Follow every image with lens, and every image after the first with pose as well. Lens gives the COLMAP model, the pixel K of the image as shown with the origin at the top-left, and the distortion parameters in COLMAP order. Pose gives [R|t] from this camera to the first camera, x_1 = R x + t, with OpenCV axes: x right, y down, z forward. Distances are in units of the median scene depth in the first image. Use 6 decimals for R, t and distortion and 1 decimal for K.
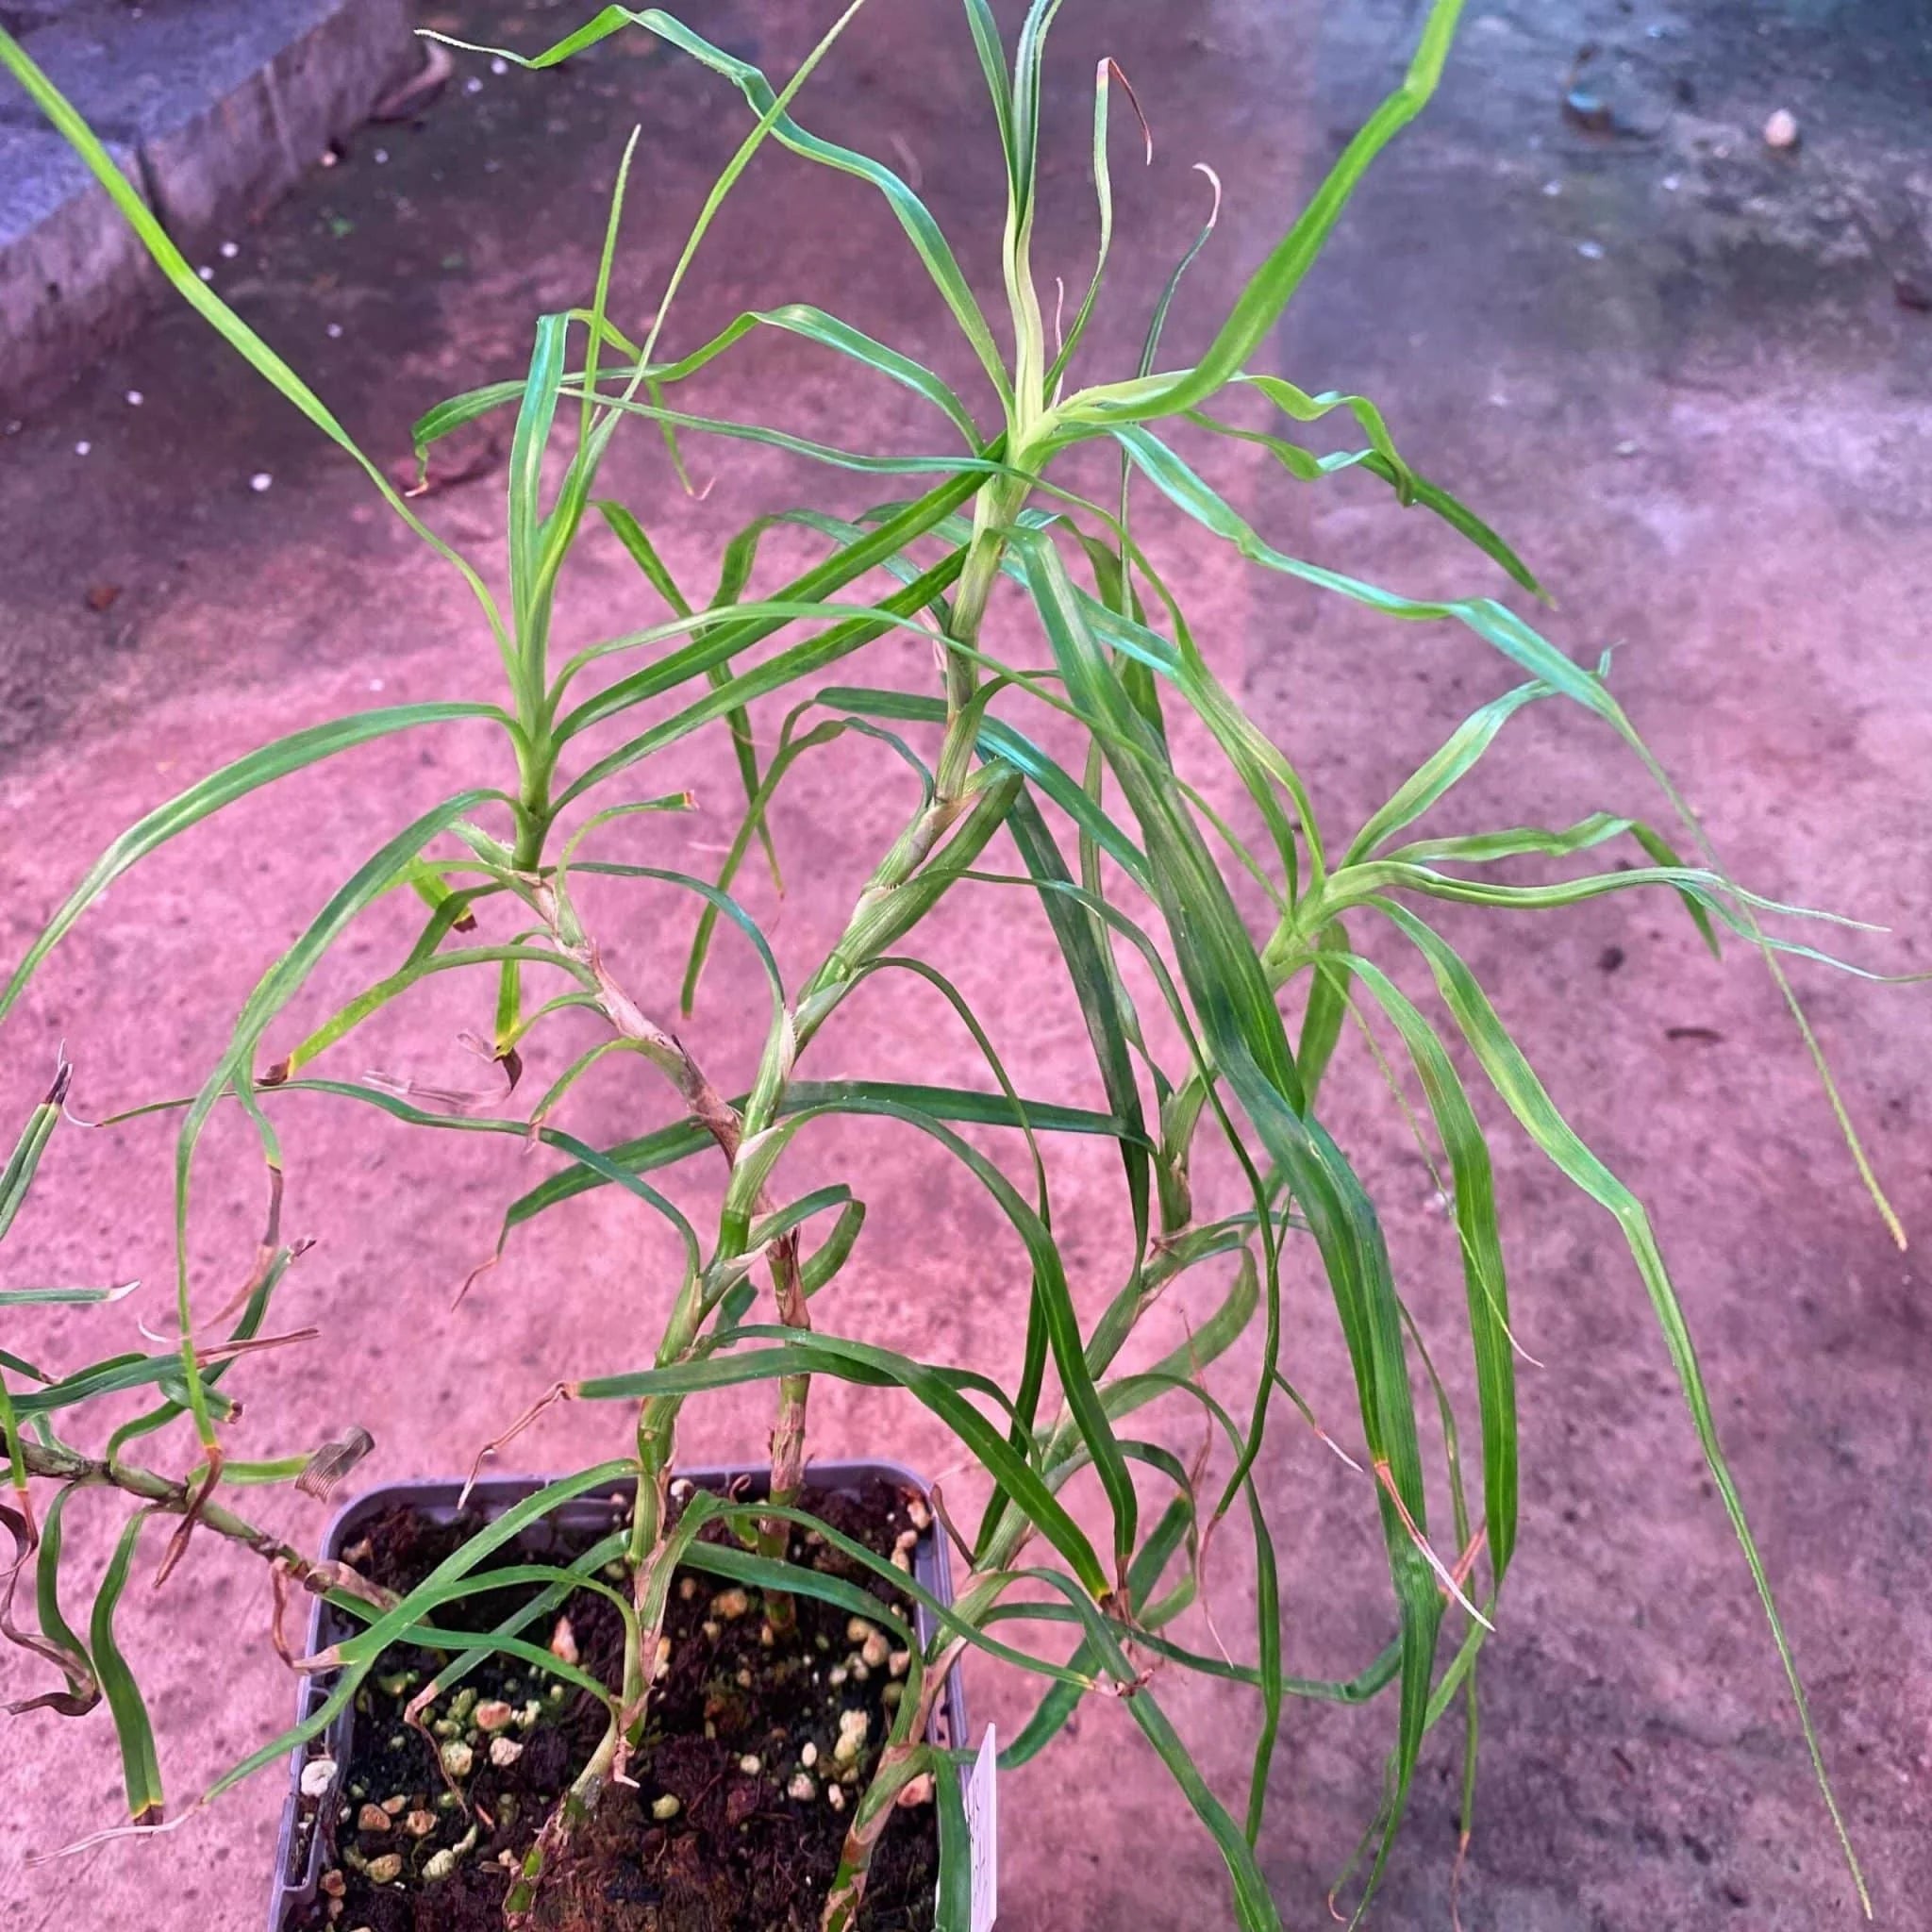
lens RADIAL K [[1963.1, 0, 966.0], [0, 1963.1, 966.0], [0, 0, 1]] dist [-0.013091, 0.004003]
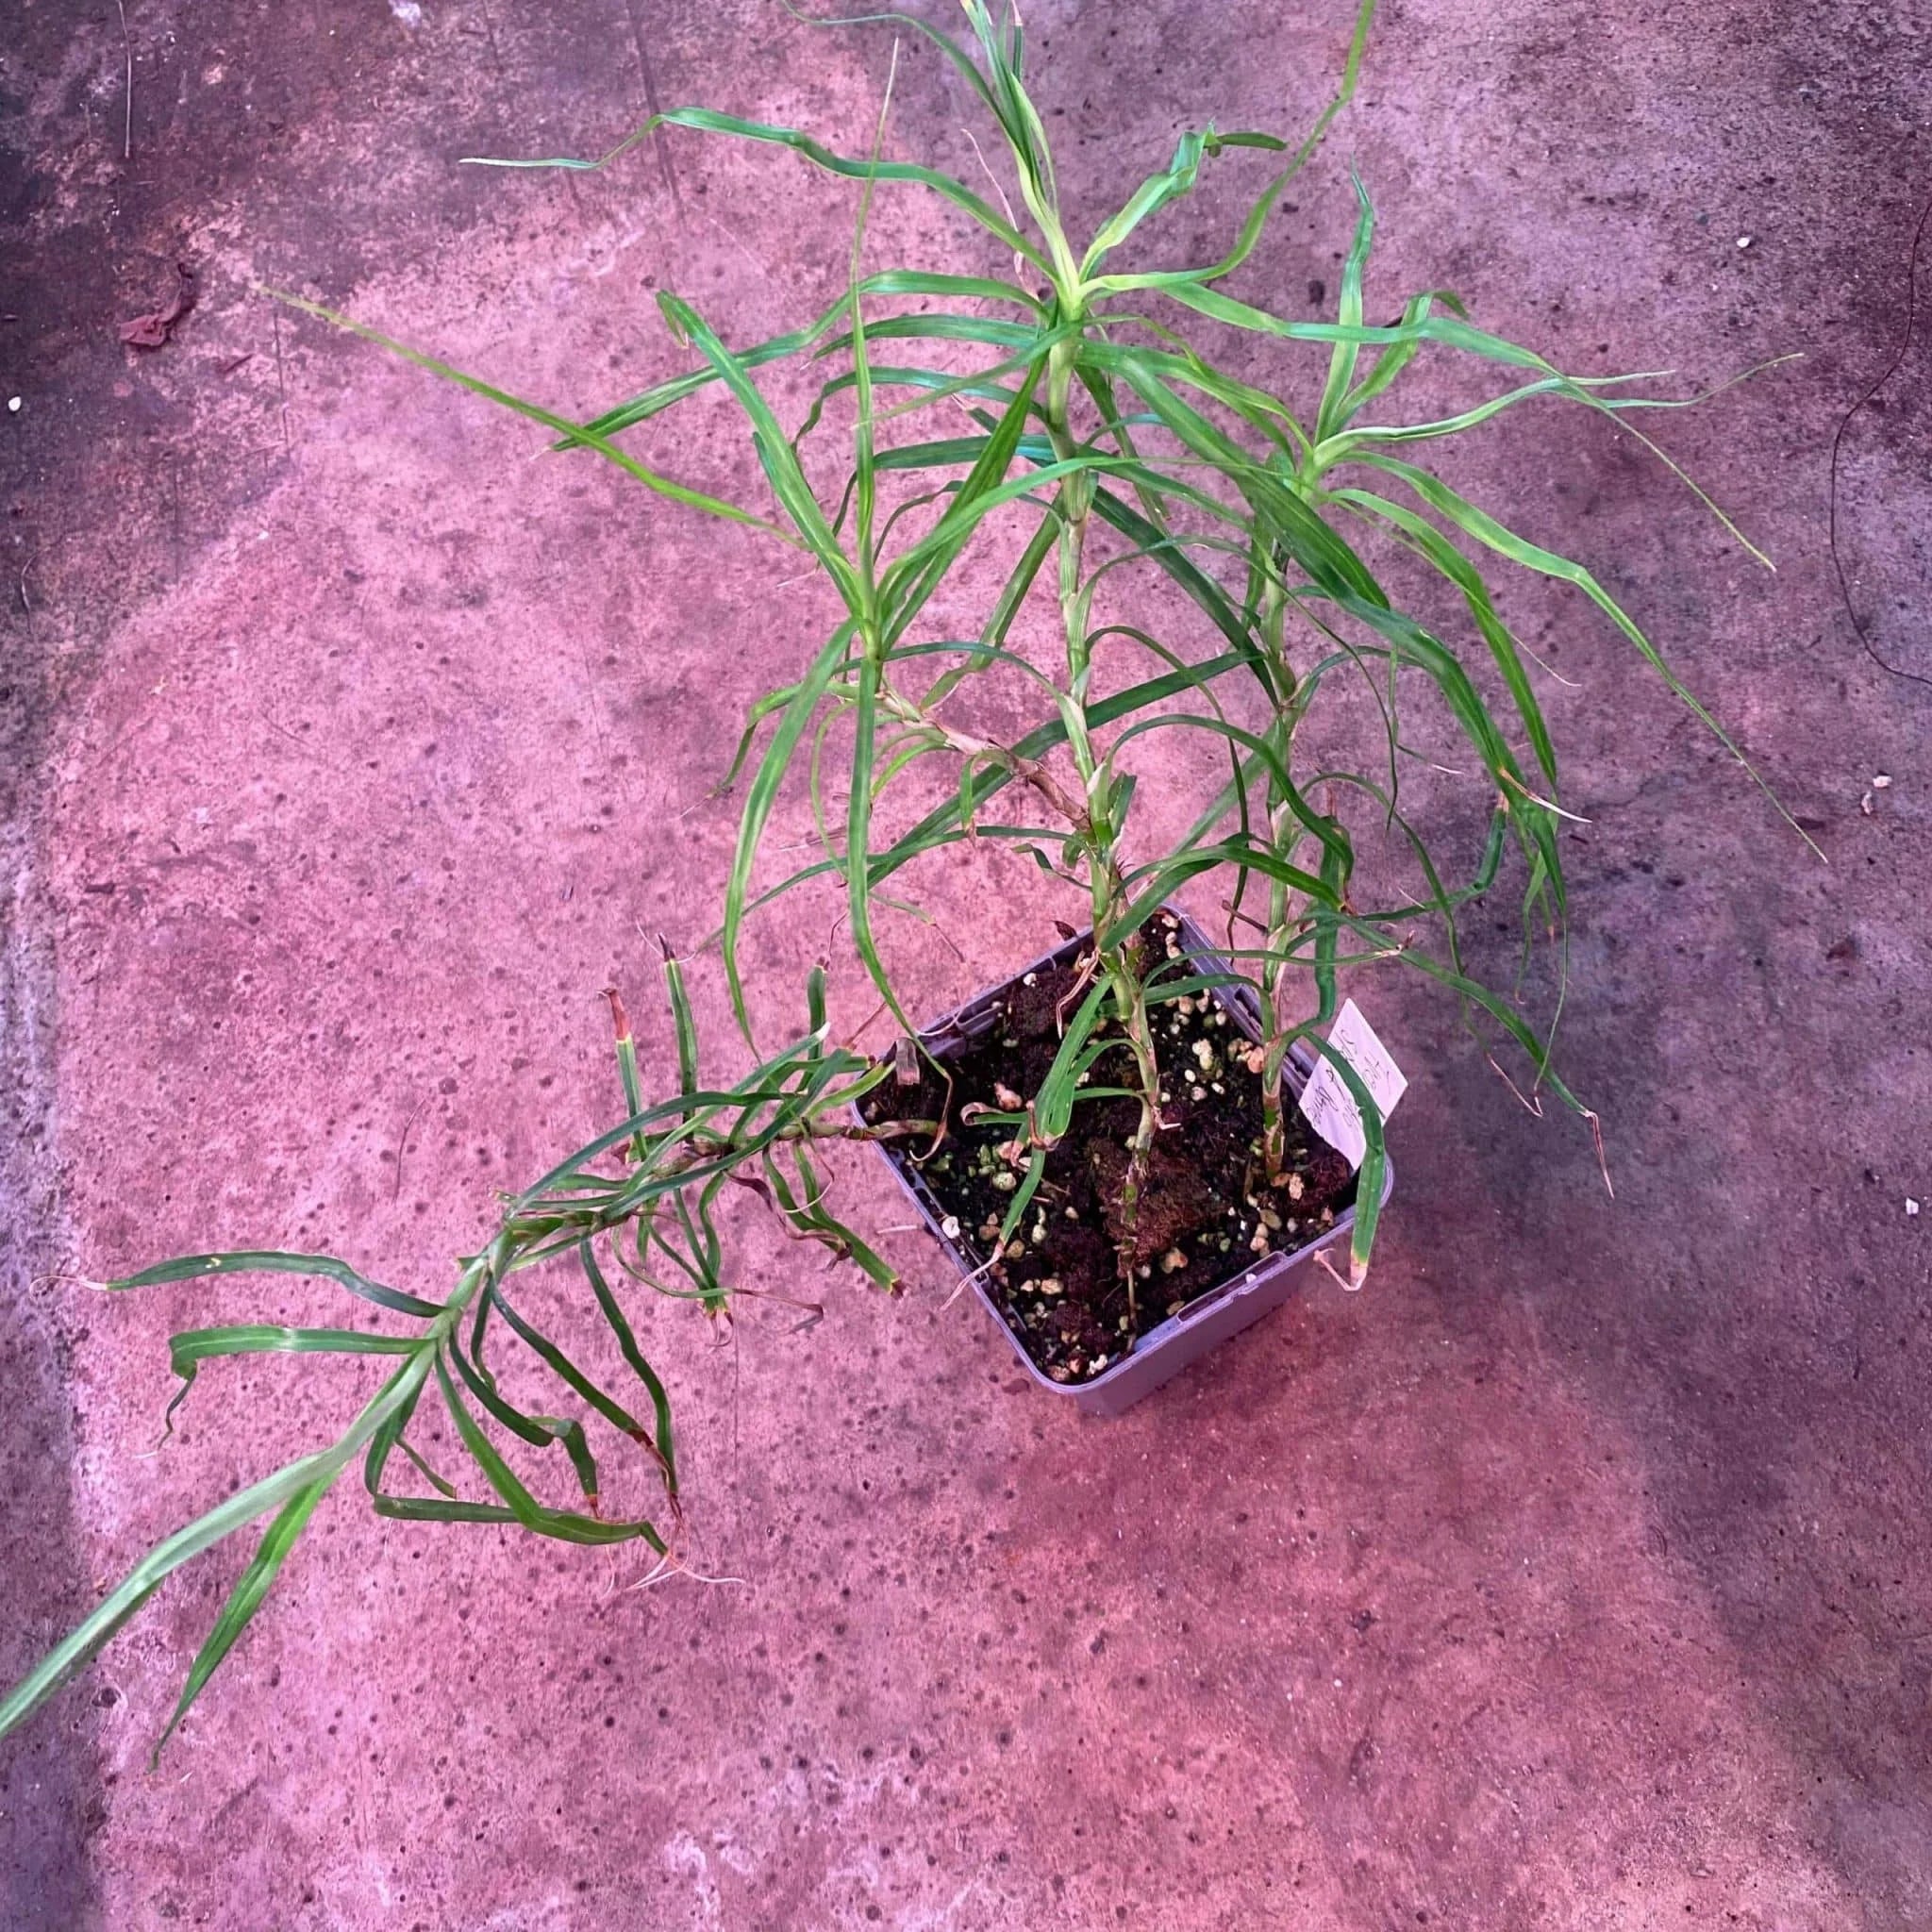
lens RADIAL K [[1809.3, 0, 966.0], [0, 1809.3, 966.0], [0, 0, 1]] dist [0.111259, -0.209172]
pose [[0.877443, -0.476265, 0.057145, -0.275215], [0.433208, 0.837944, 0.331934, -0.249512], [-0.205972, -0.266497, 0.941570, -0.352563]]
